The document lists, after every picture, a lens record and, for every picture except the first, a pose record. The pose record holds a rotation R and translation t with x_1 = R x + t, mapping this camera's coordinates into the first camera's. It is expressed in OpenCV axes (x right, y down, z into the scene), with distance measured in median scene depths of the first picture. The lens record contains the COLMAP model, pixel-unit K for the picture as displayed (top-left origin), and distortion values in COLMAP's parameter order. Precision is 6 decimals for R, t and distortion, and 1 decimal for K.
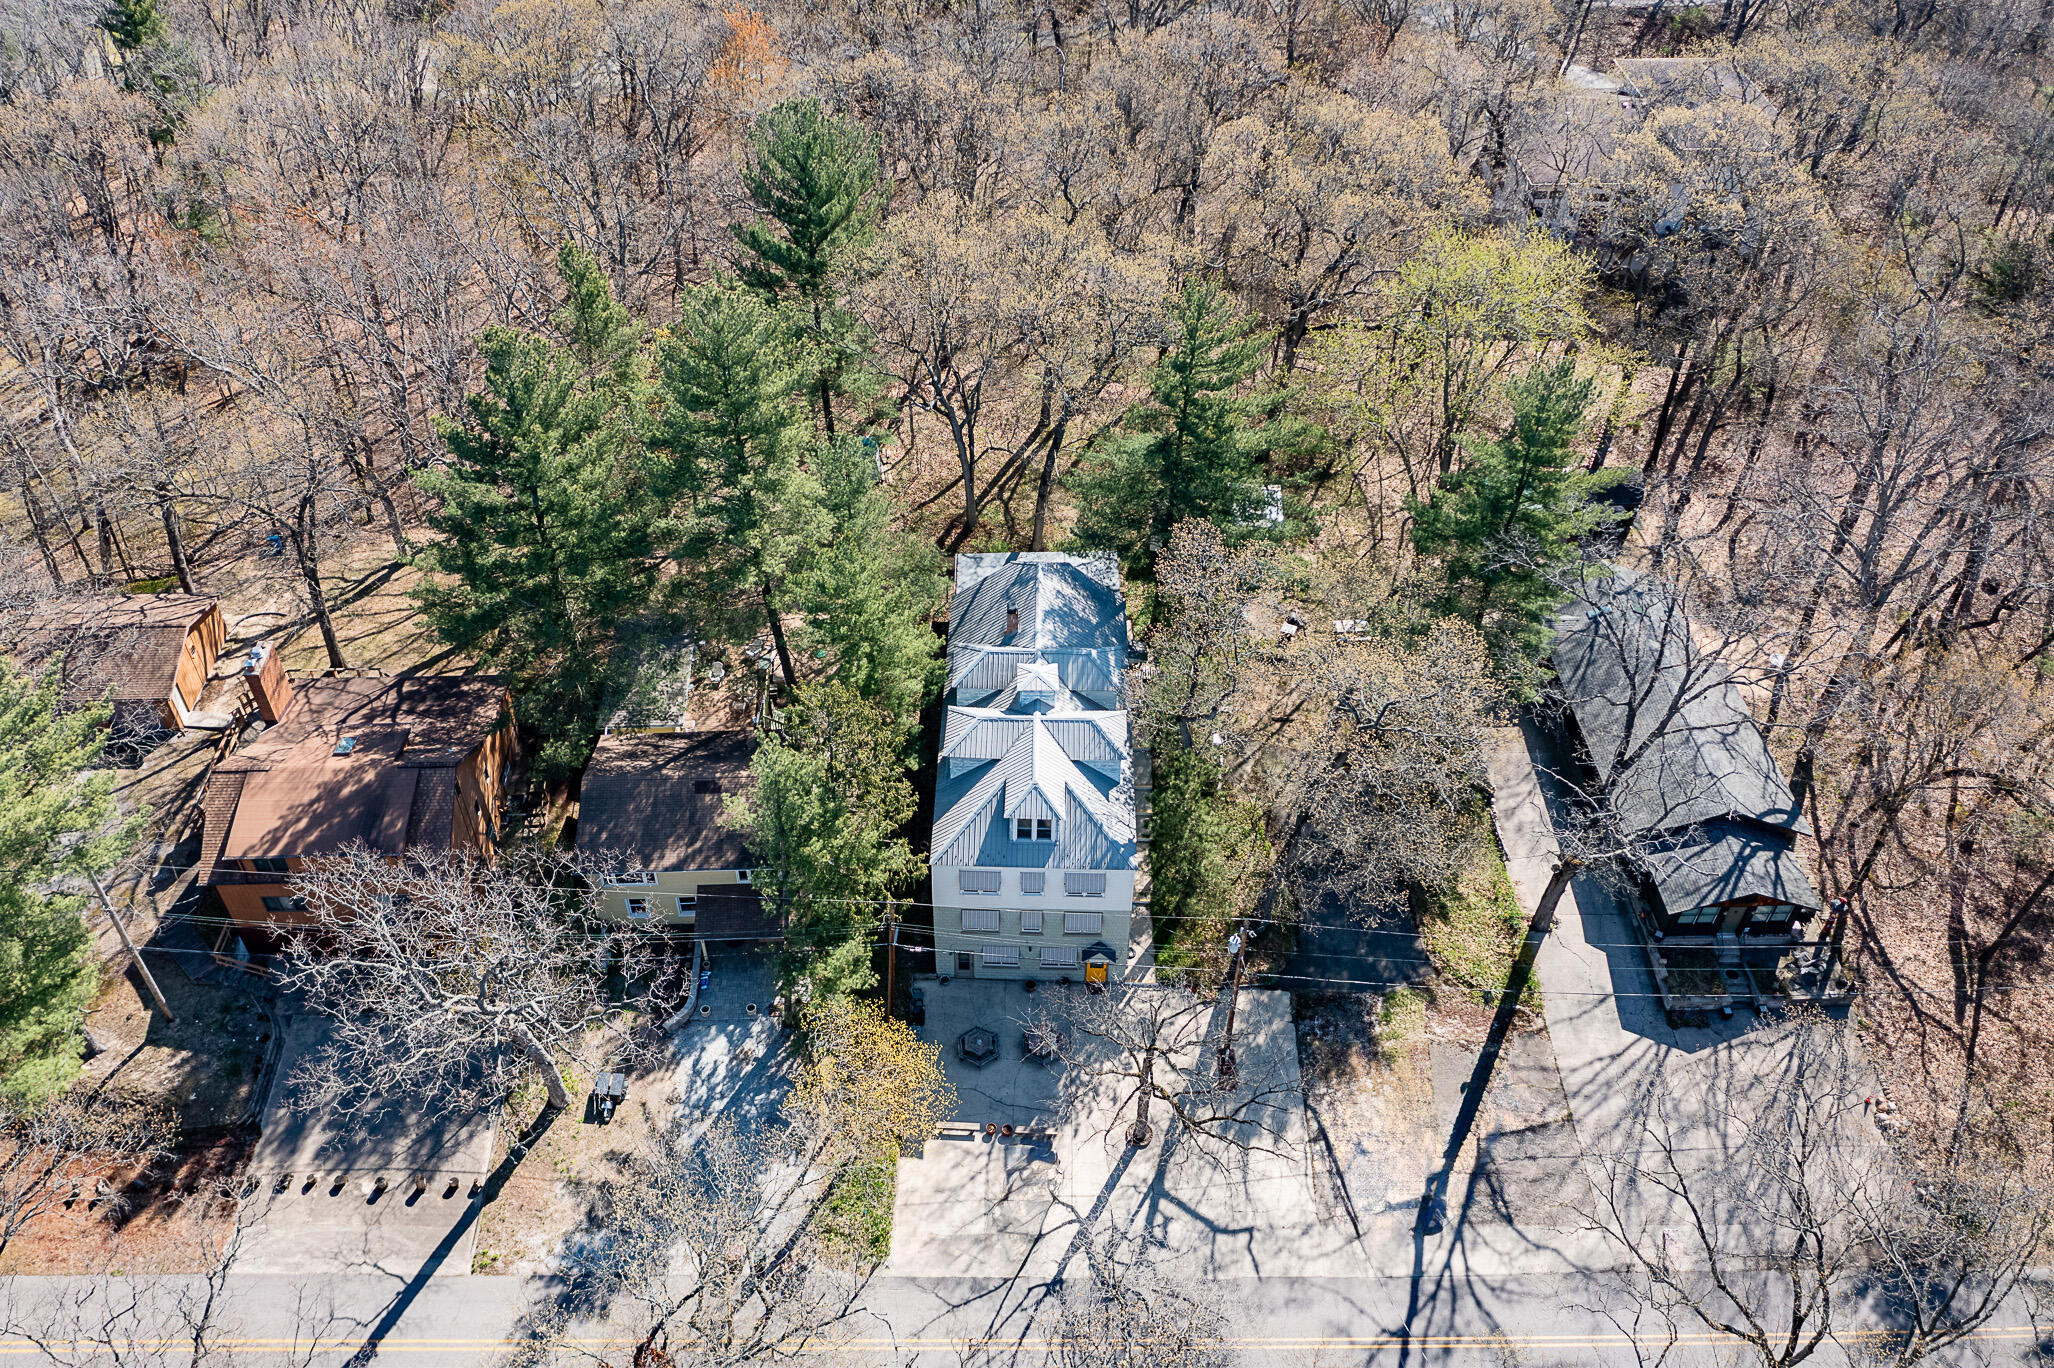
lens RADIAL K [[1646.1, 0, 1027.0], [0, 1646.1, 684.0], [0, 0, 1]] dist [0.033840, -0.221857]
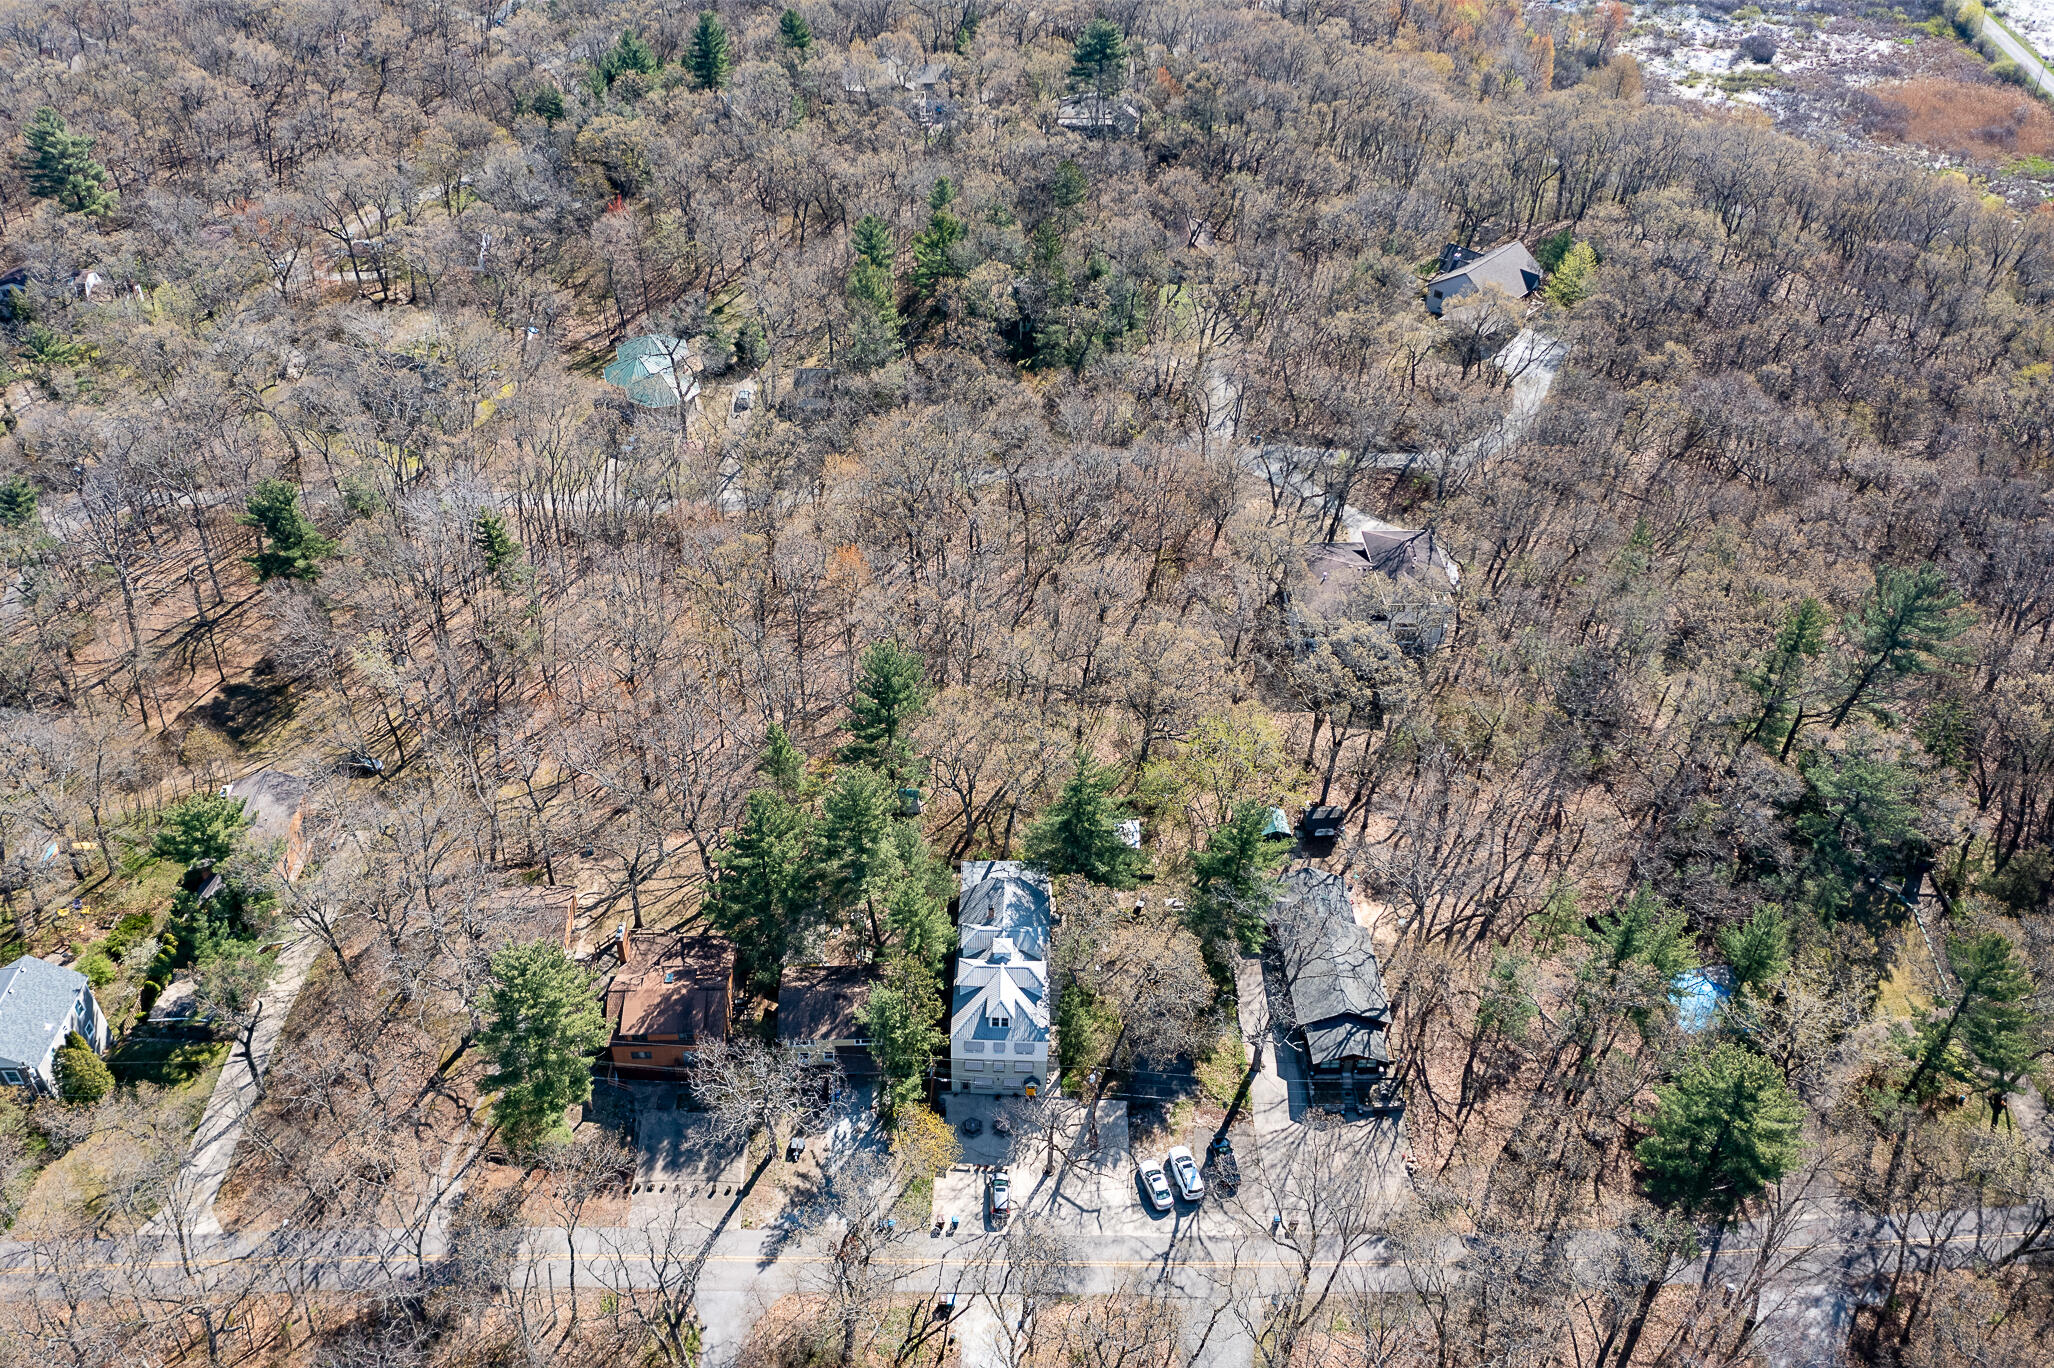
lens RADIAL K [[1683.8, 0, 1027.0], [0, 1683.8, 684.0], [0, 0, 1]] dist [-0.102968, -0.001051]
pose [[0.999963, 0.006984, 0.005100, 0.023904], [-0.006741, 0.998906, -0.046272, -0.232498], [-0.005417, 0.046236, 0.998916, -1.097708]]
